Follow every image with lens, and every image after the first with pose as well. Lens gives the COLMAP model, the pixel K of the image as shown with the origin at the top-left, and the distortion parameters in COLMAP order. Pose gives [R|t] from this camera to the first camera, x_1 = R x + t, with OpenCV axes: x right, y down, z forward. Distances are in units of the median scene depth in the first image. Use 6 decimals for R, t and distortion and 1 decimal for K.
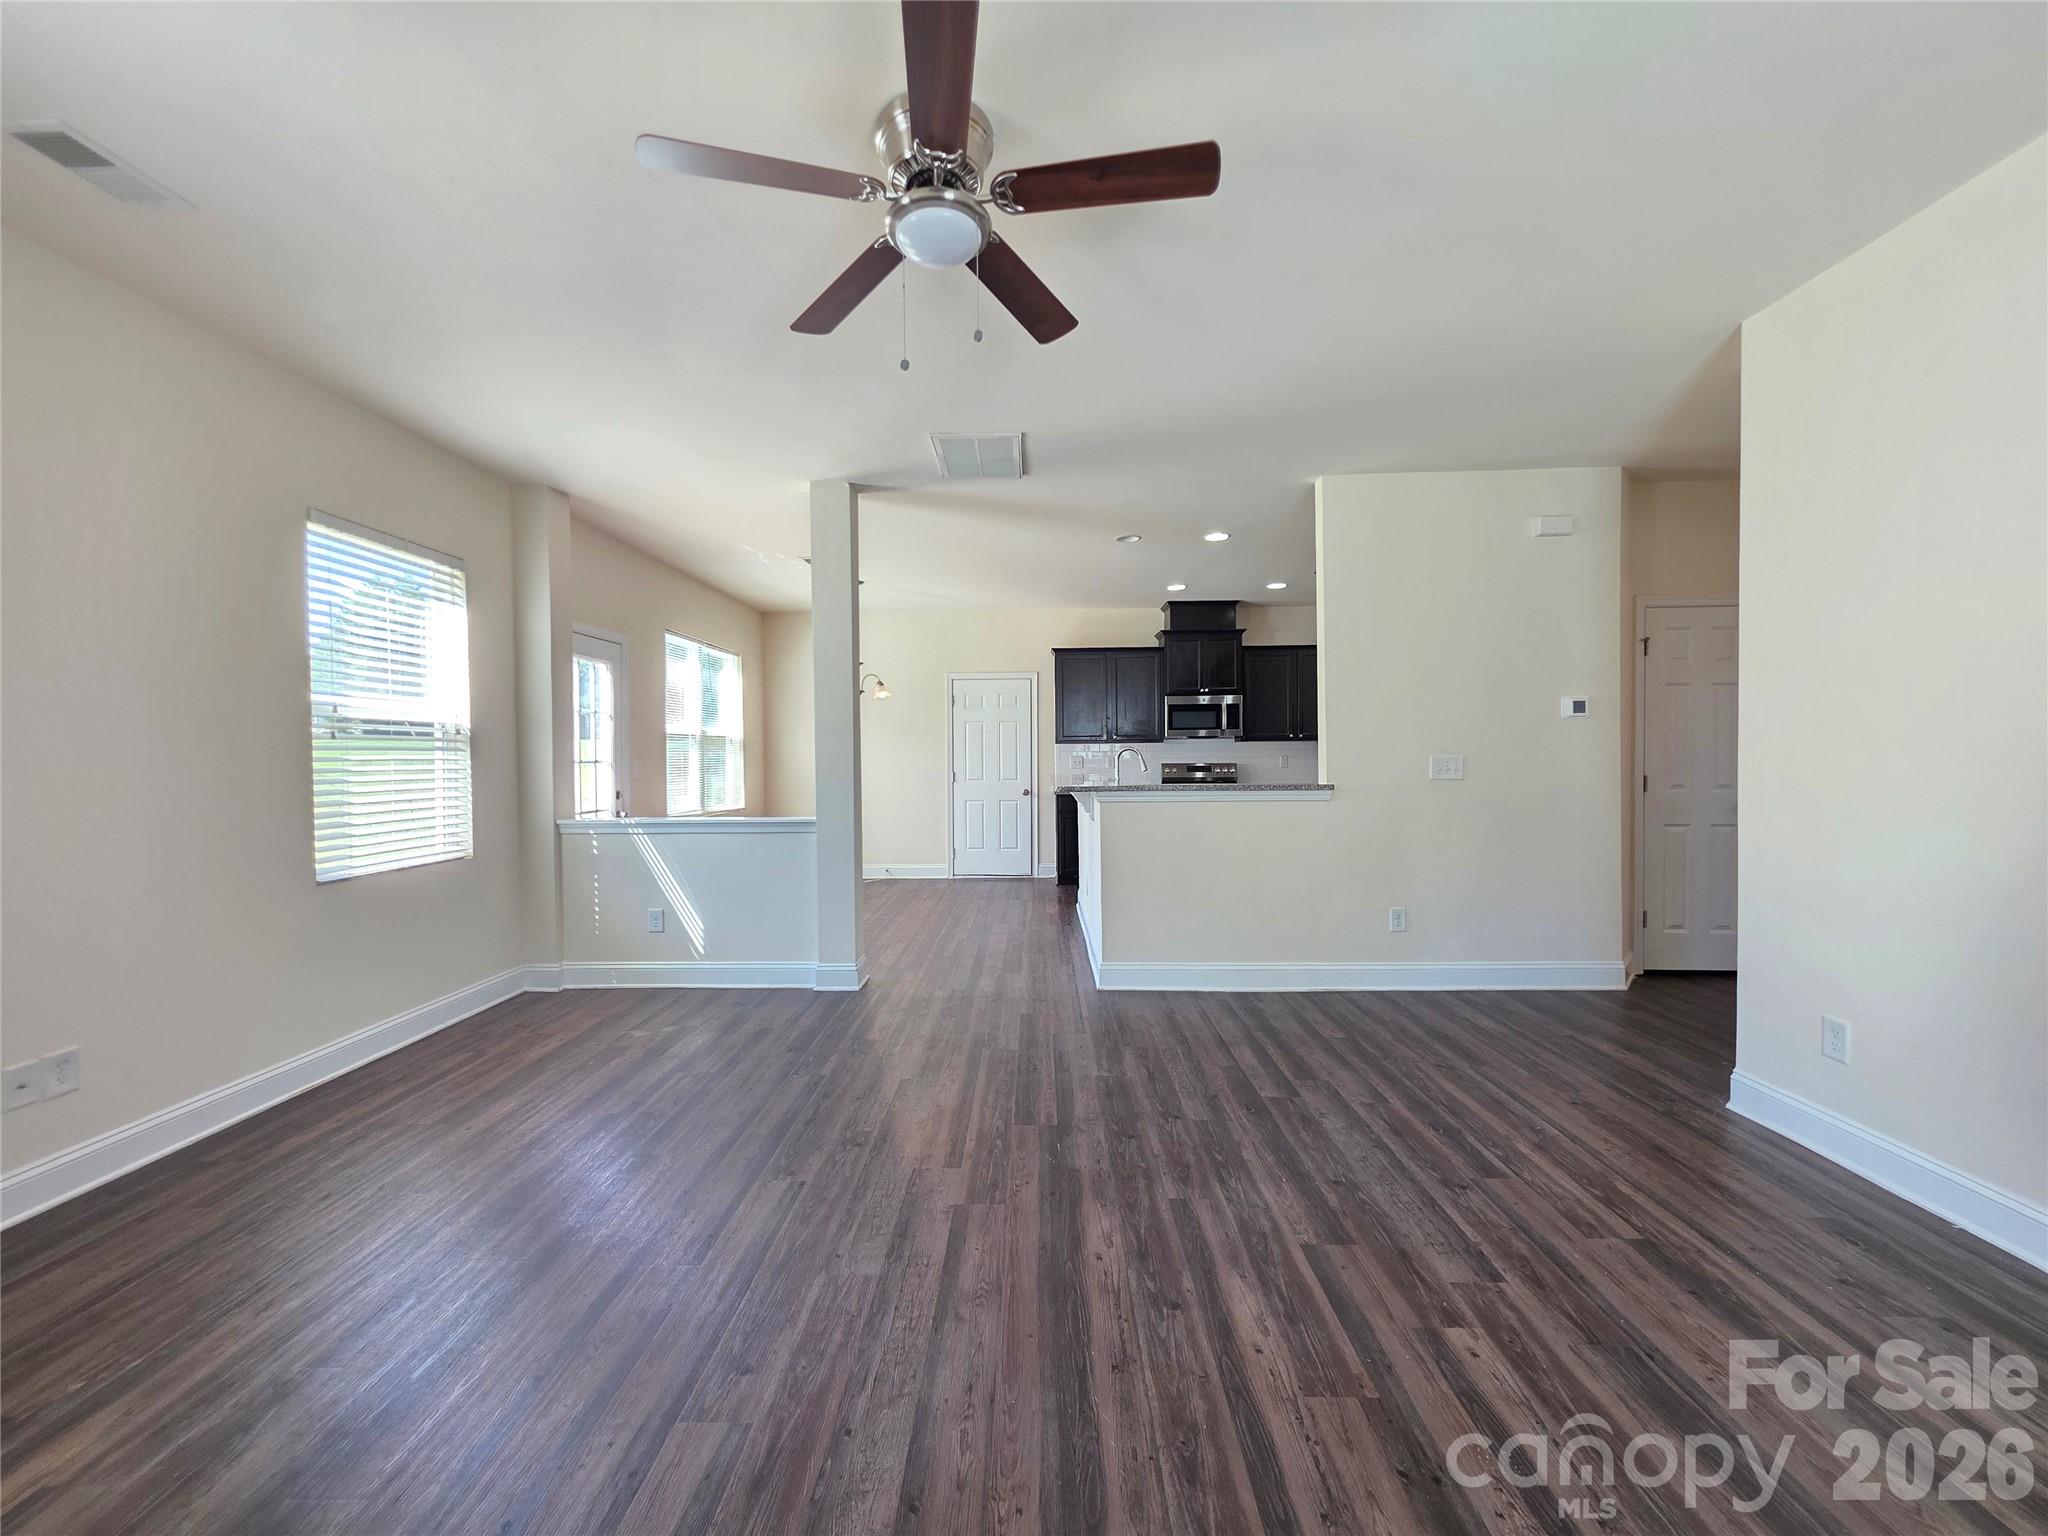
lens RADIAL K [[820.5, 0, 1021.6], [0, 820.5, 762.8], [0, 0, 1]] dist [-0.000376, 0.000709]
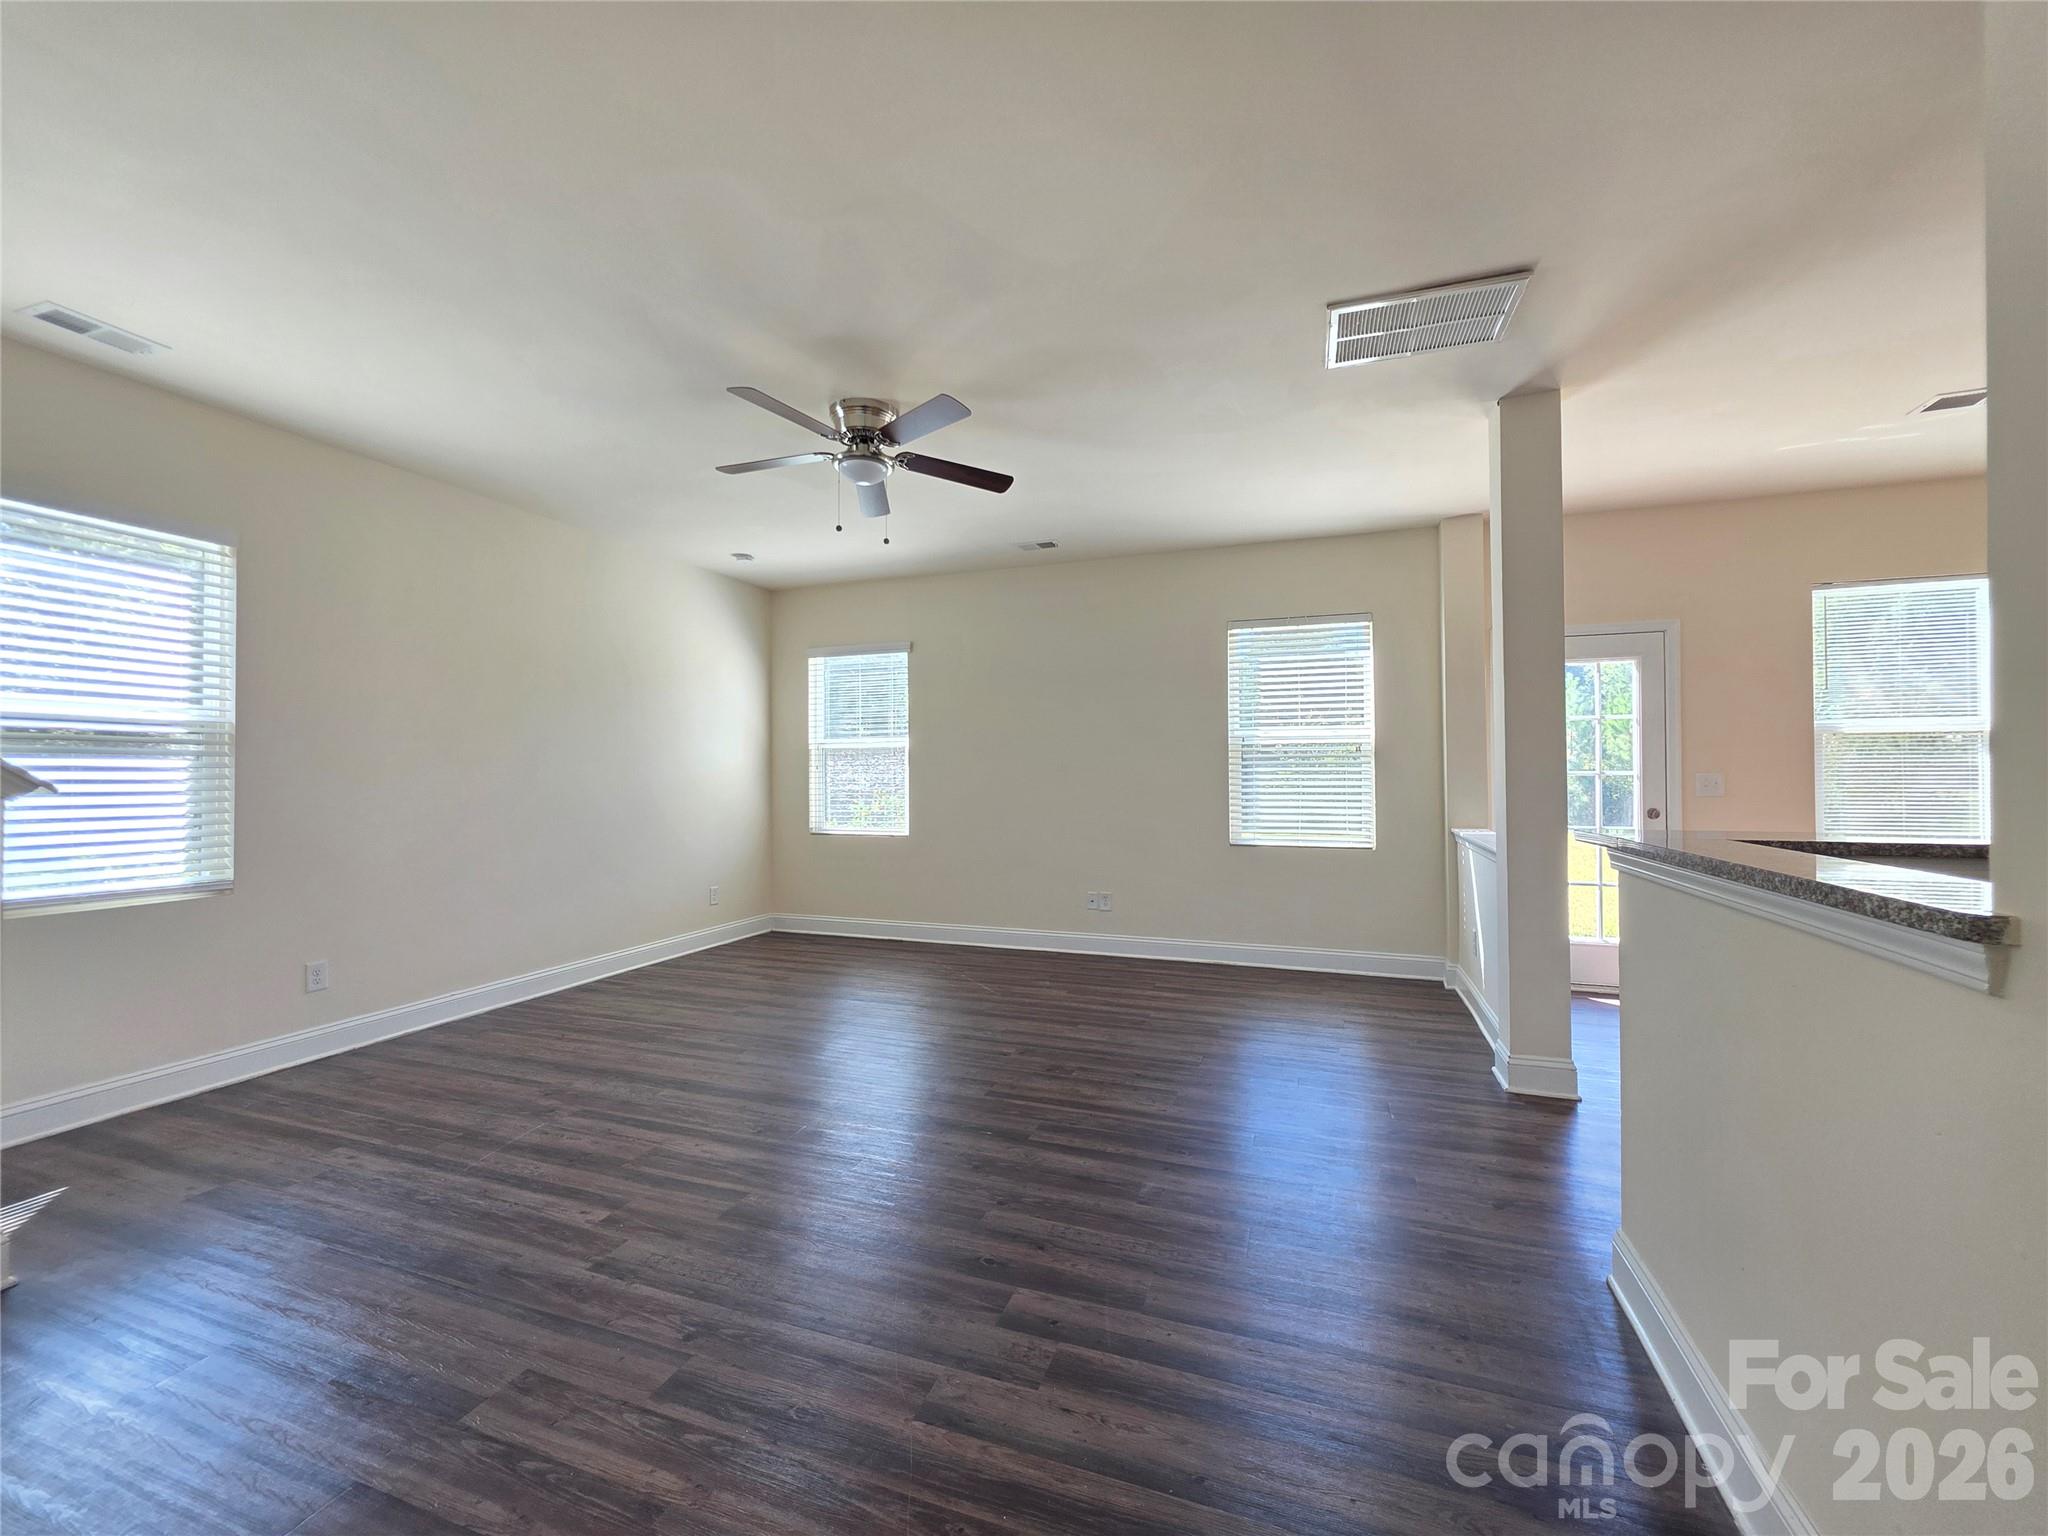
lens RADIAL K [[820.5, 0, 1023.0], [0, 820.5, 764.9], [0, 0, 1]] dist [-0.000376, 0.000709]
pose [[-0.323973, -0.003277, -0.946061, 0.913750], [-0.003880, 0.999990, -0.002135, -0.011268], [0.946058, 0.002979, -0.323982, 1.212054]]
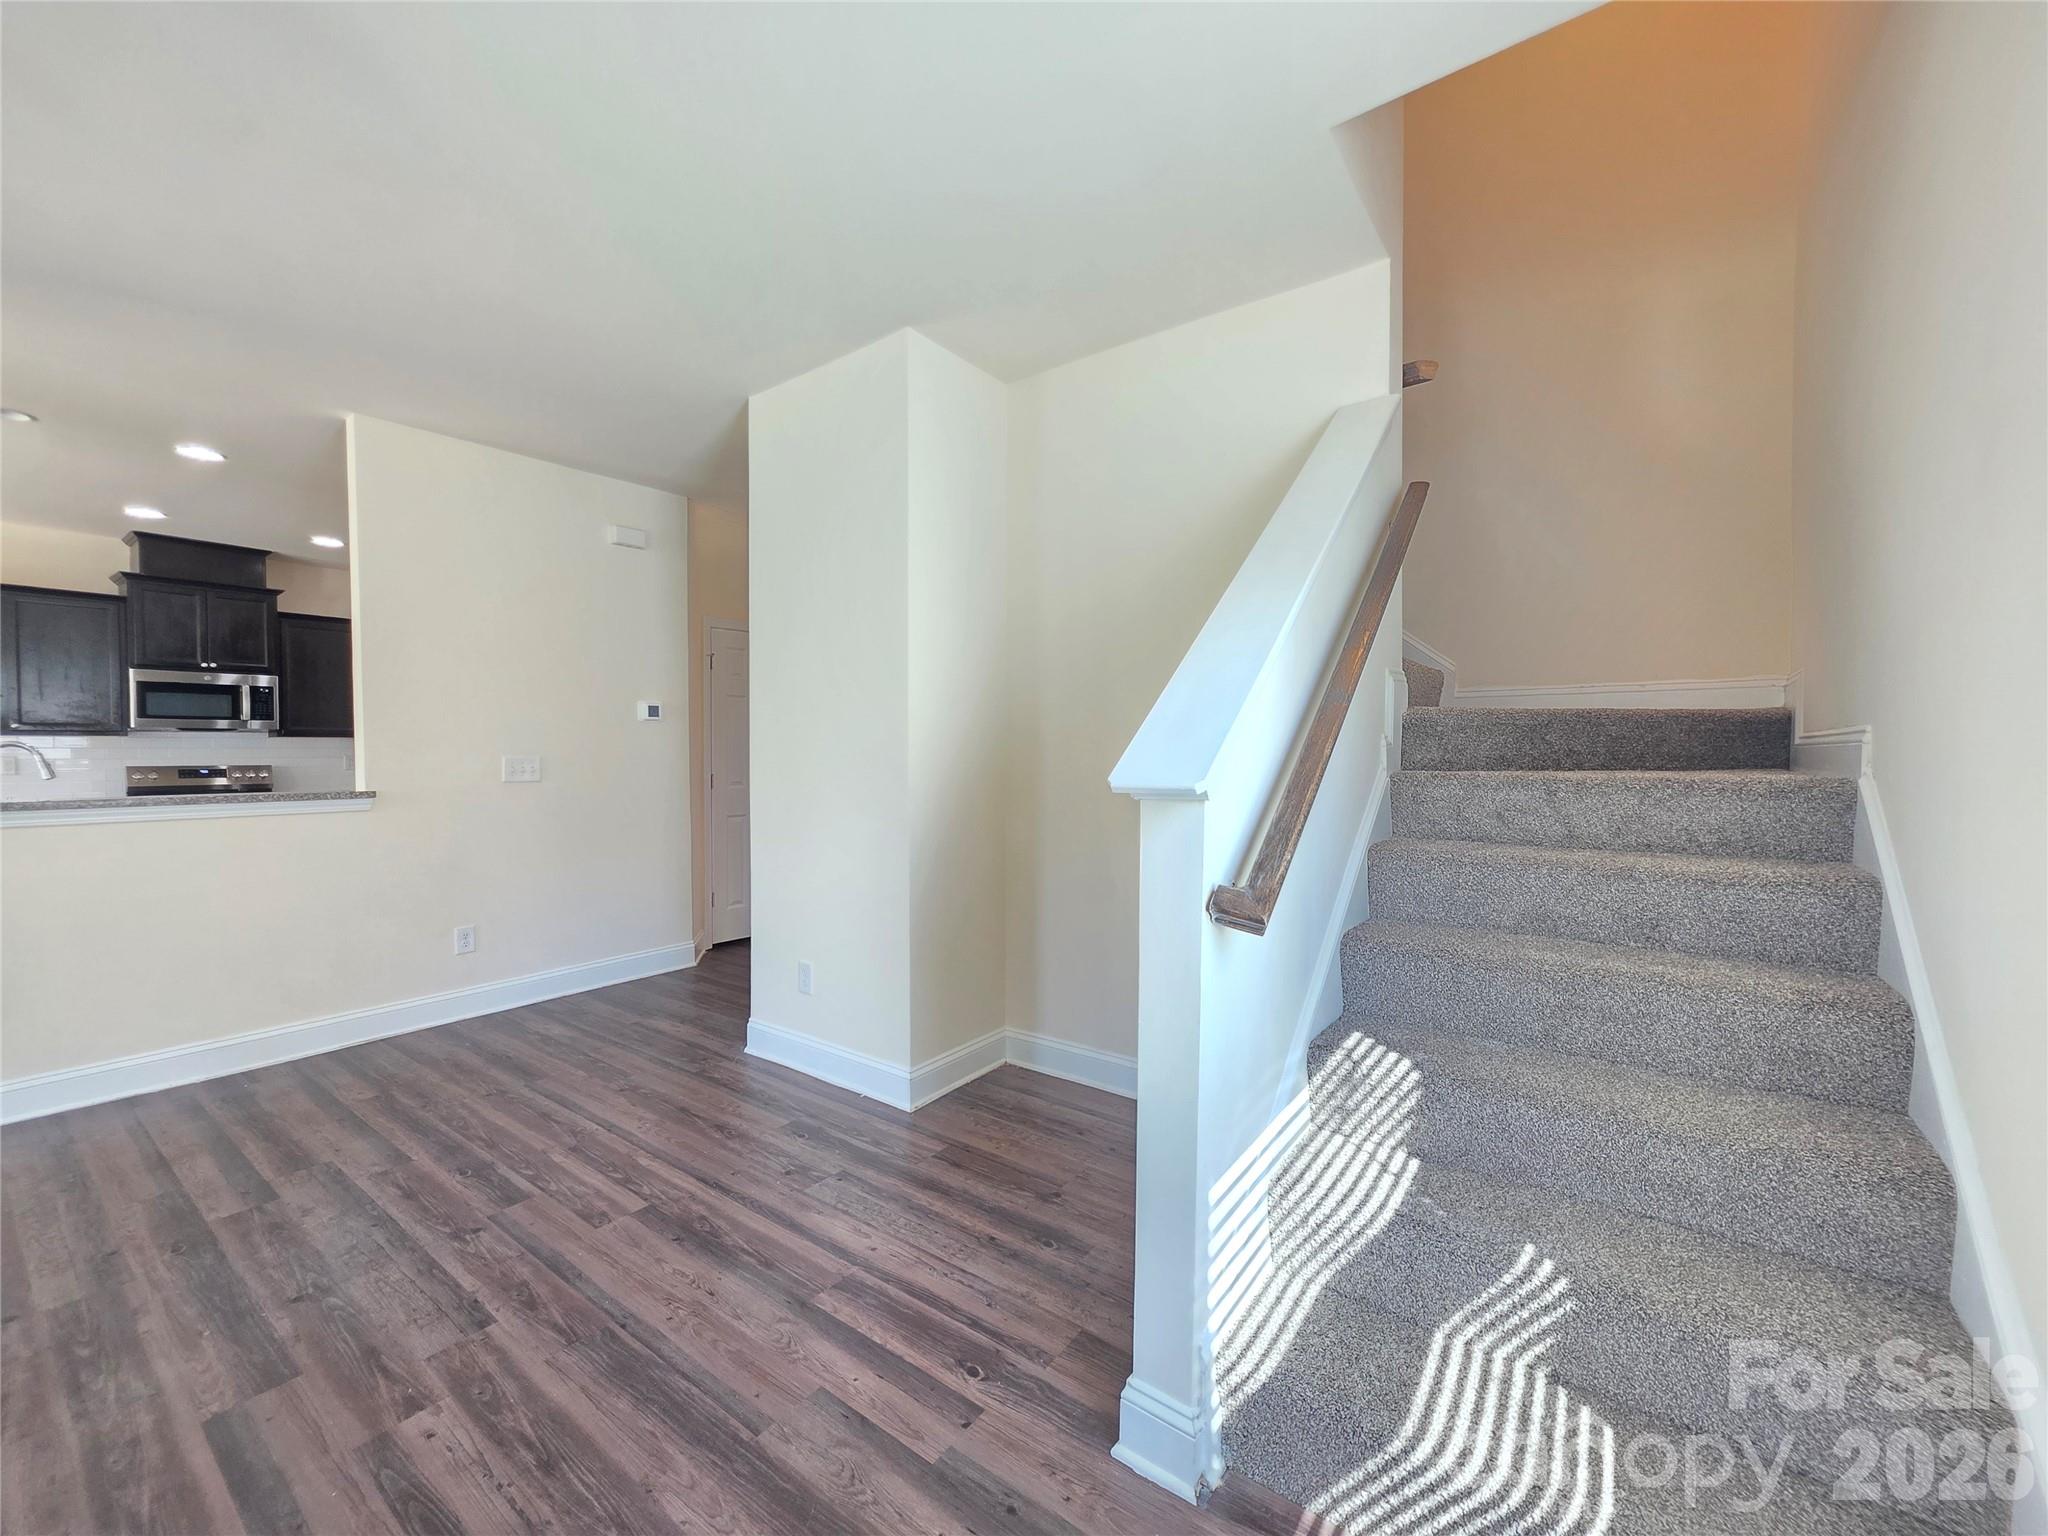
lens RADIAL K [[820.5, 0, 1023.8], [0, 820.5, 763.8], [0, 0, 1]] dist [-0.000376, 0.000709]
pose [[0.575927, -0.005272, 0.817484, 0.114568], [0.004157, 0.999985, 0.003520, -0.001996], [-0.817491, 0.001371, 0.575940, -0.019082]]
